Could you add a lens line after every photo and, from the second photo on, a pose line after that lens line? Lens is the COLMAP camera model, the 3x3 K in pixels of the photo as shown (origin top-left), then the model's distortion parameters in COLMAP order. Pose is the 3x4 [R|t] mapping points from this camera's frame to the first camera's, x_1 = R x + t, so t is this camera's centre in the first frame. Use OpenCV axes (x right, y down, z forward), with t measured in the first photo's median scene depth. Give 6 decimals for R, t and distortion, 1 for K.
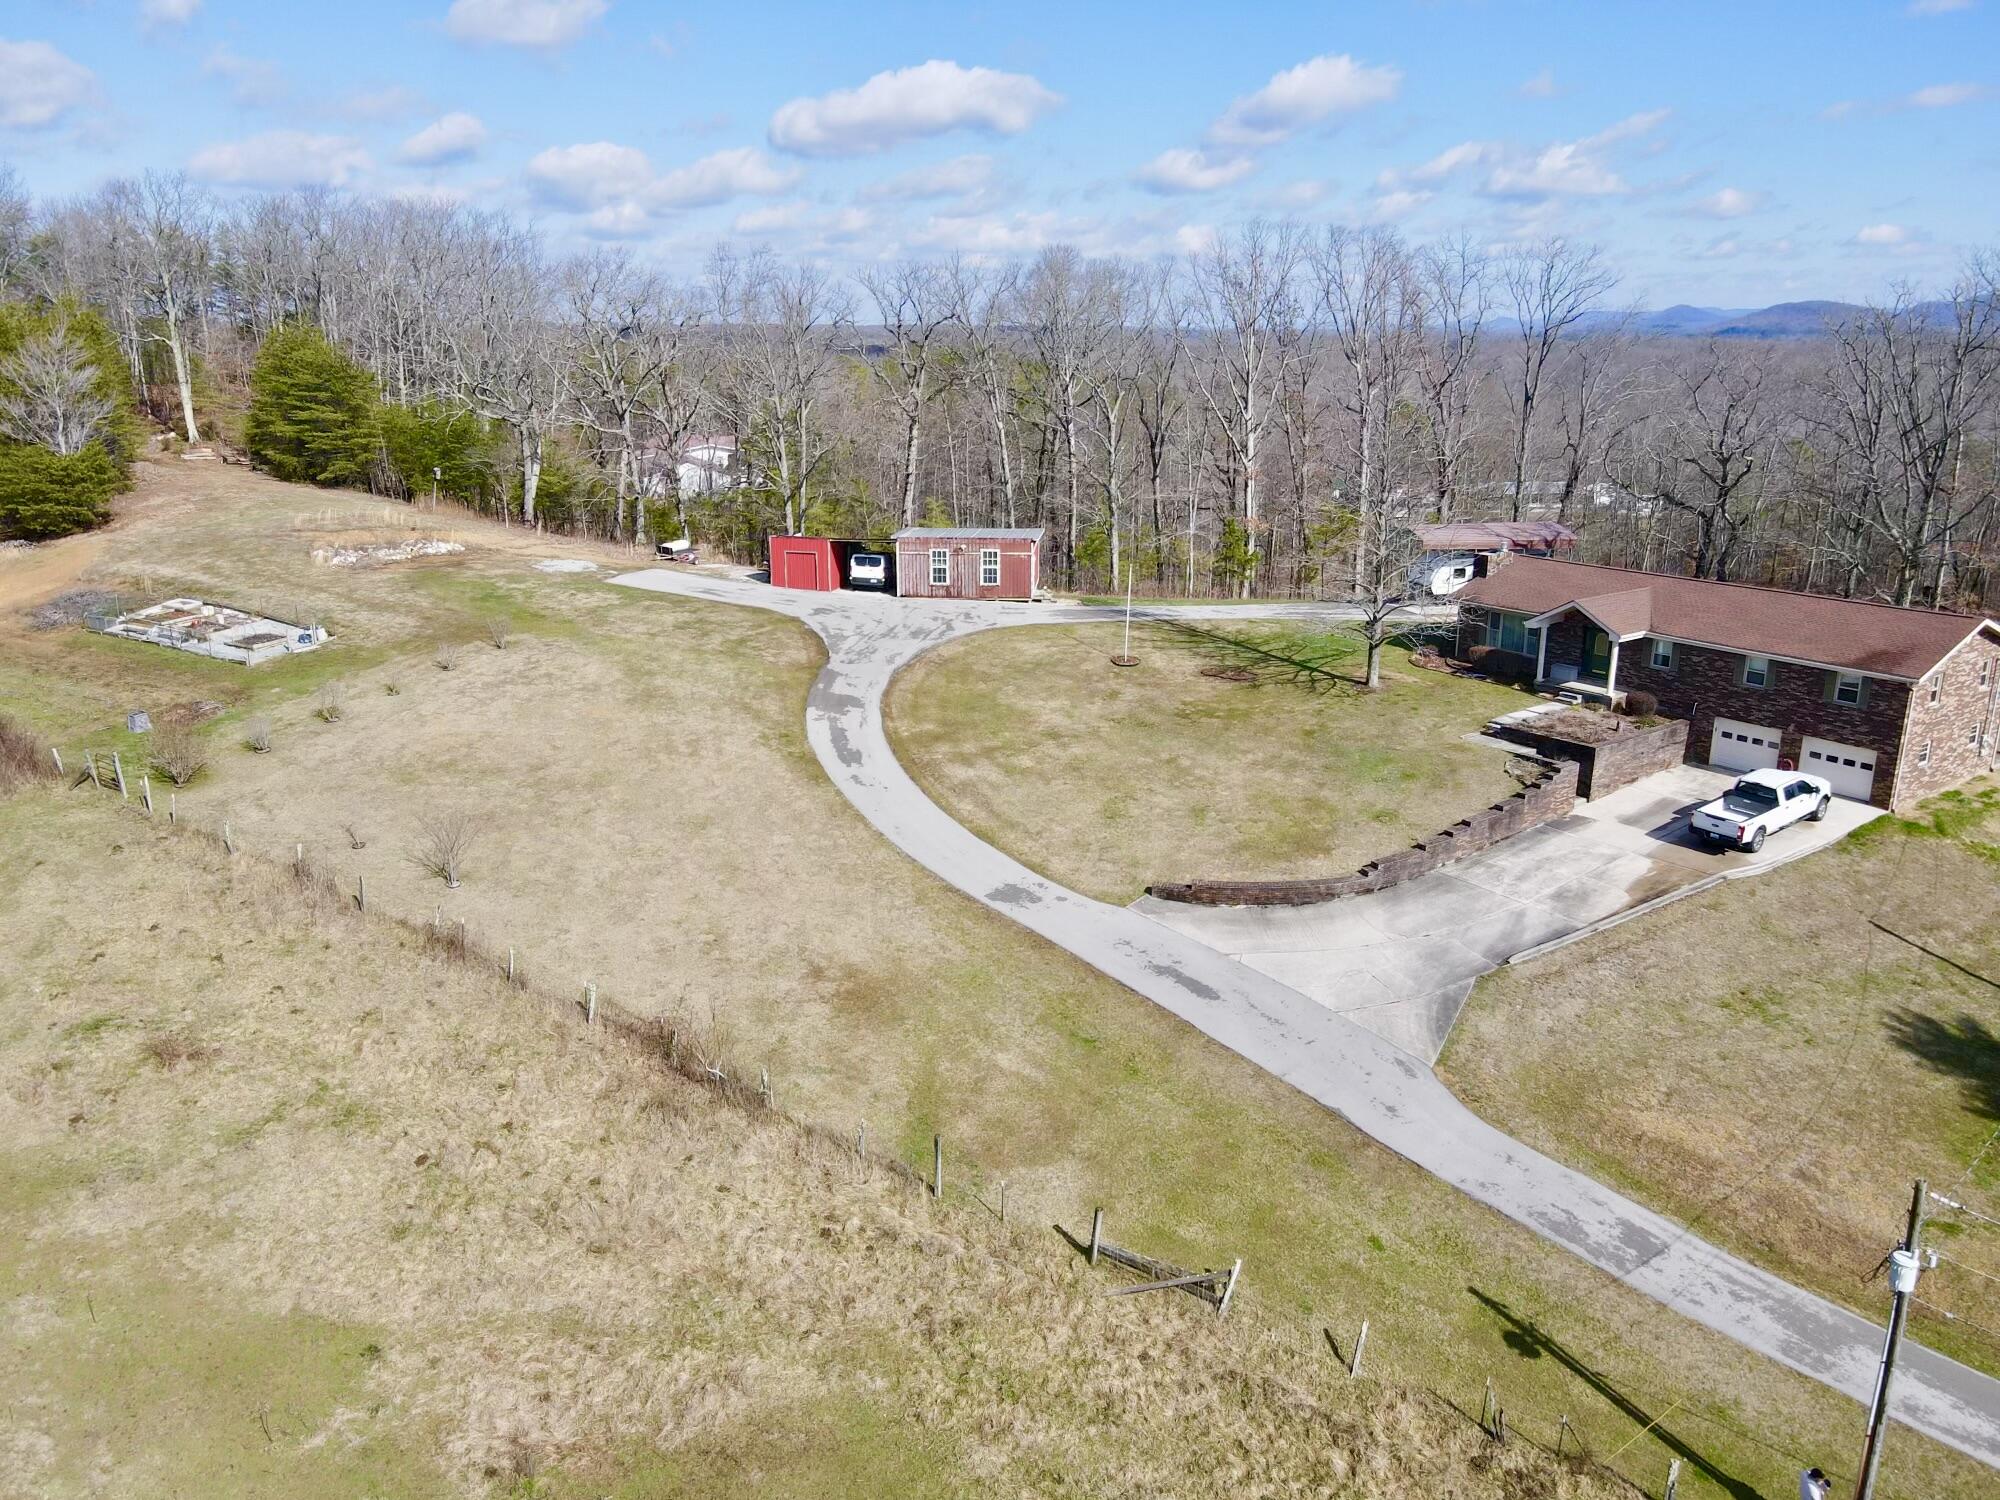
lens RADIAL K [[1470.5, 0, 1002.7], [0, 1470.5, 743.5], [0, 0, 1]] dist [-0.009735, 0.038002]
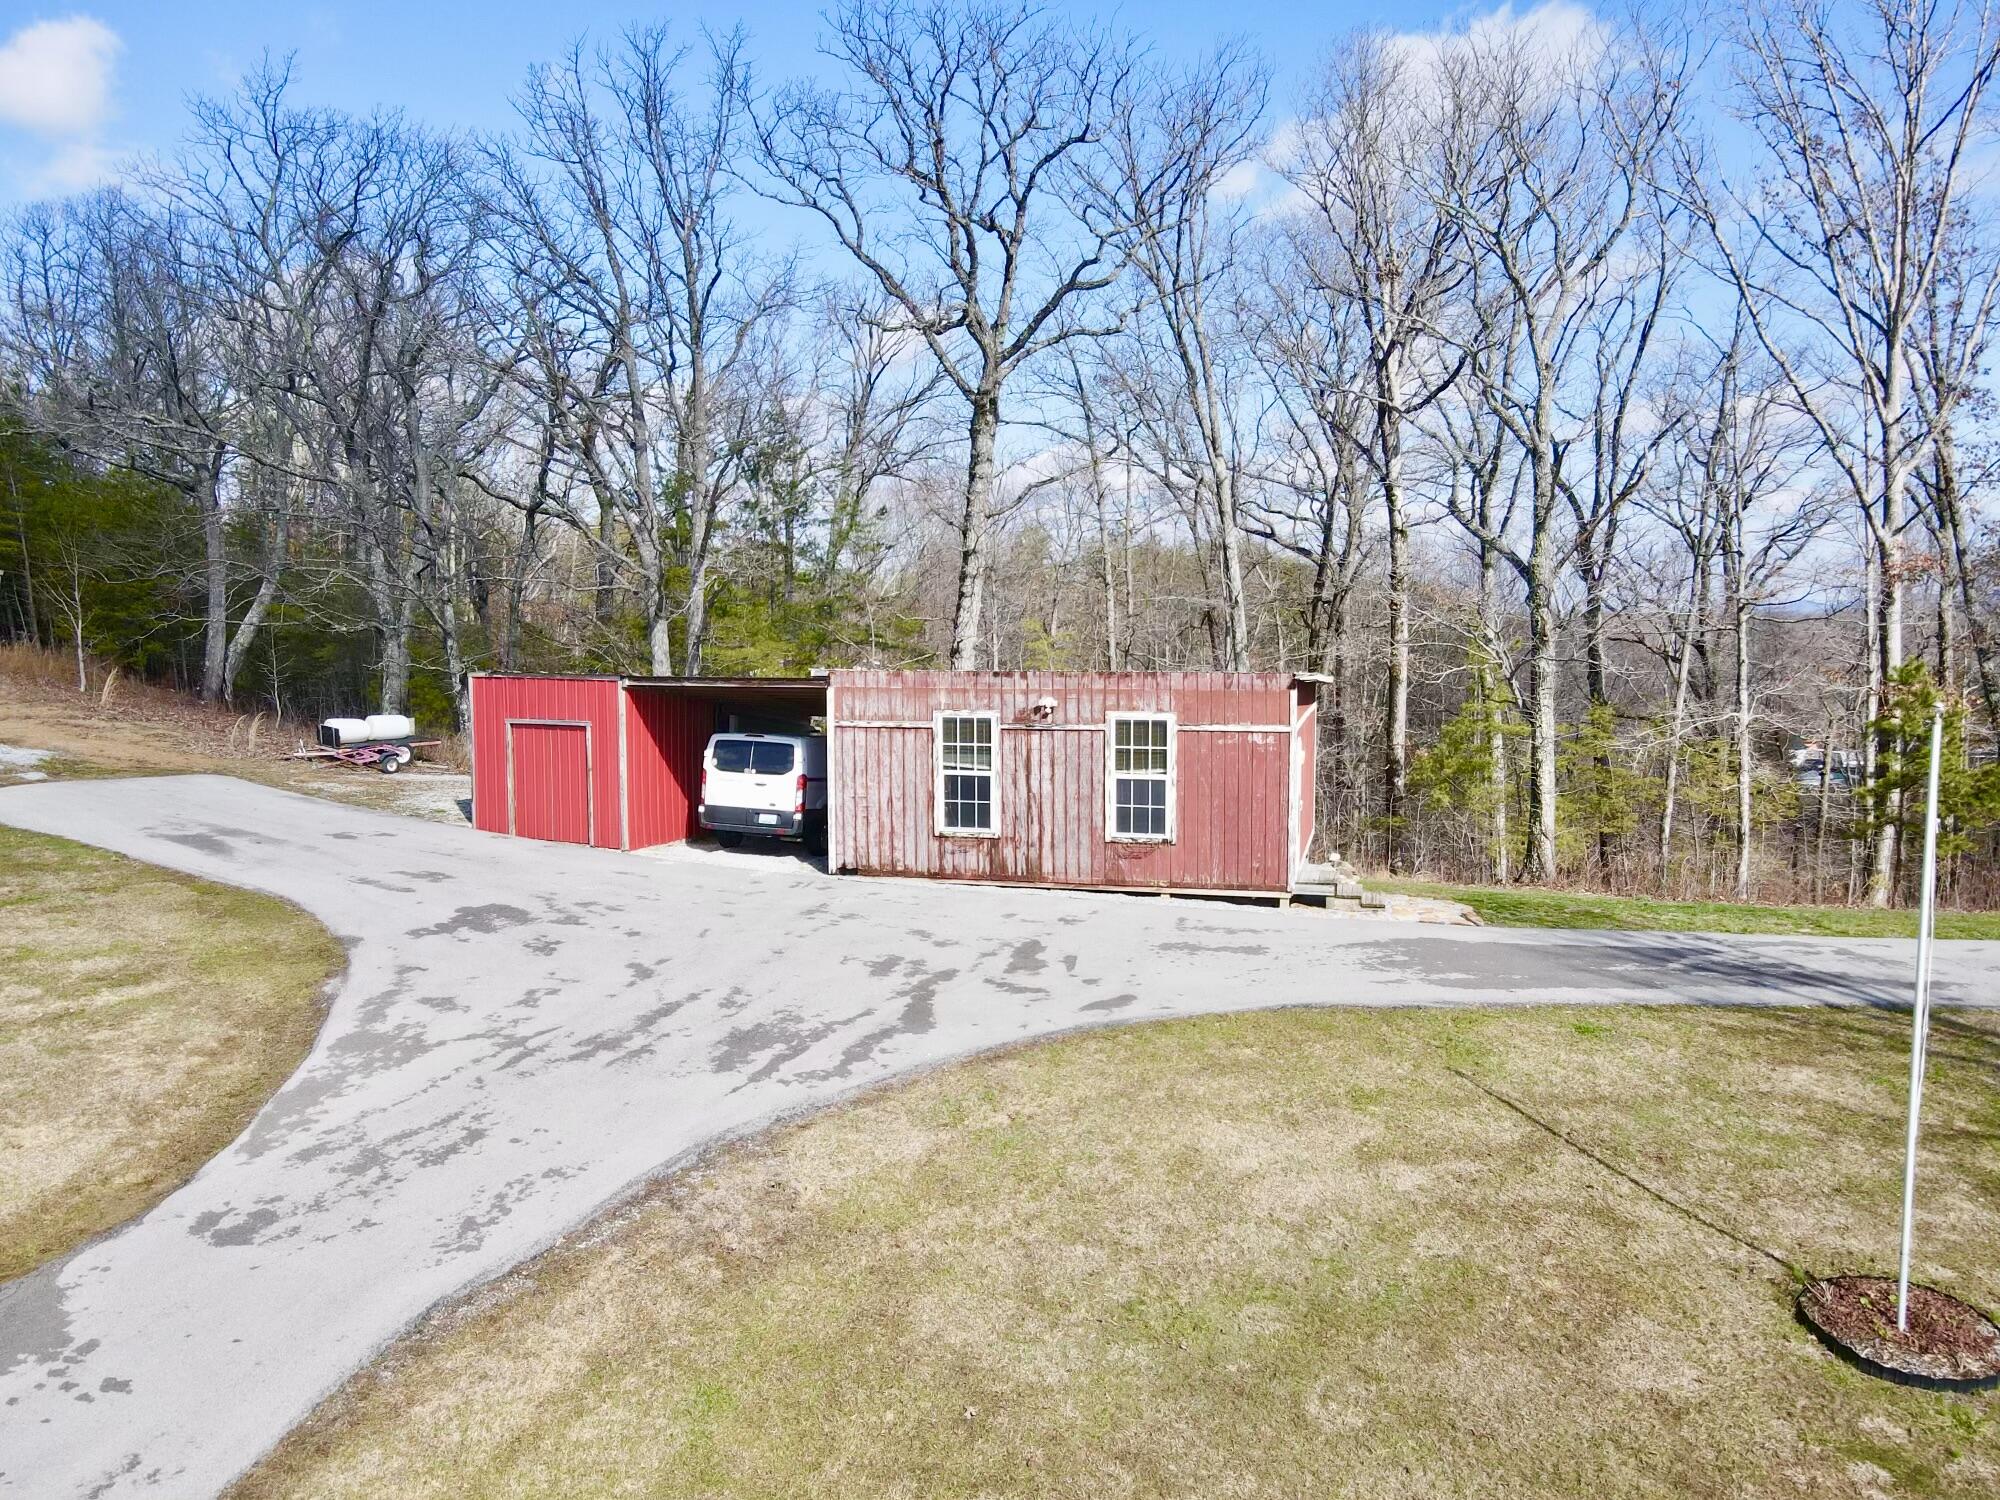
lens RADIAL K [[1470.5, 0, 1002.7], [0, 1470.5, 743.5], [0, 0, 1]] dist [-0.009735, 0.038002]
pose [[0.983299, 0.010840, -0.181672, 0.023704], [-0.044370, 0.982382, -0.181539, -0.107176], [0.176503, 0.186568, 0.966457, 1.046544]]
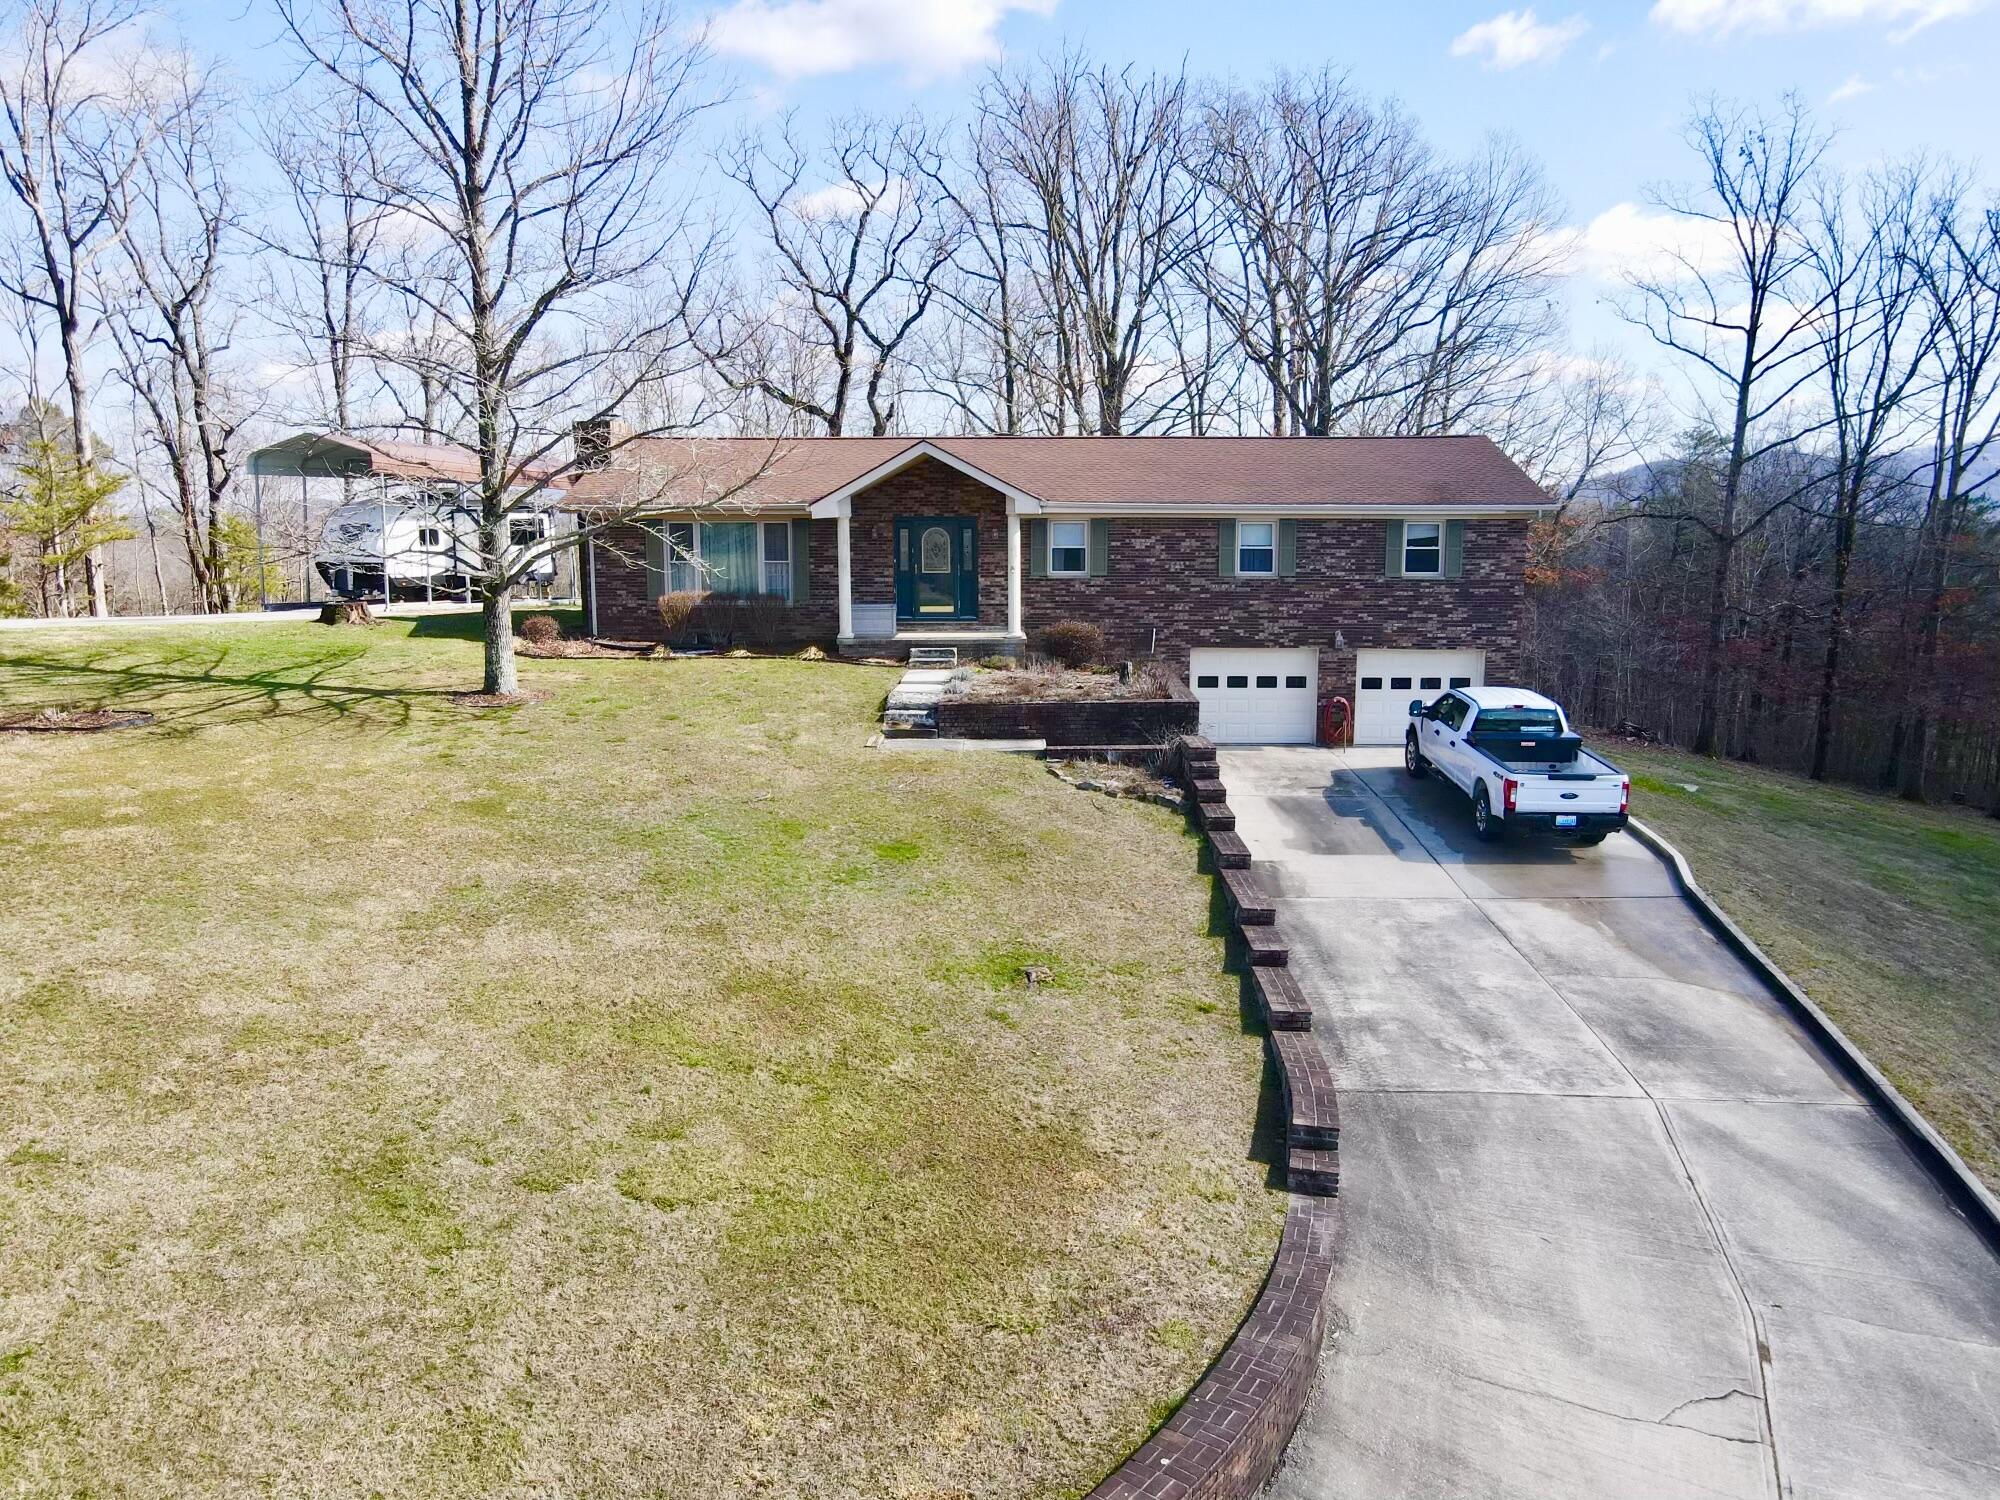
lens RADIAL K [[1470.5, 0, 1002.7], [0, 1470.5, 743.5], [0, 0, 1]] dist [-0.009735, 0.038002]
pose [[0.603686, -0.119058, 0.788282, 0.034012], [0.219550, 0.975379, -0.020821, 0.011563], [-0.766395, 0.185637, 0.614962, 0.811210]]
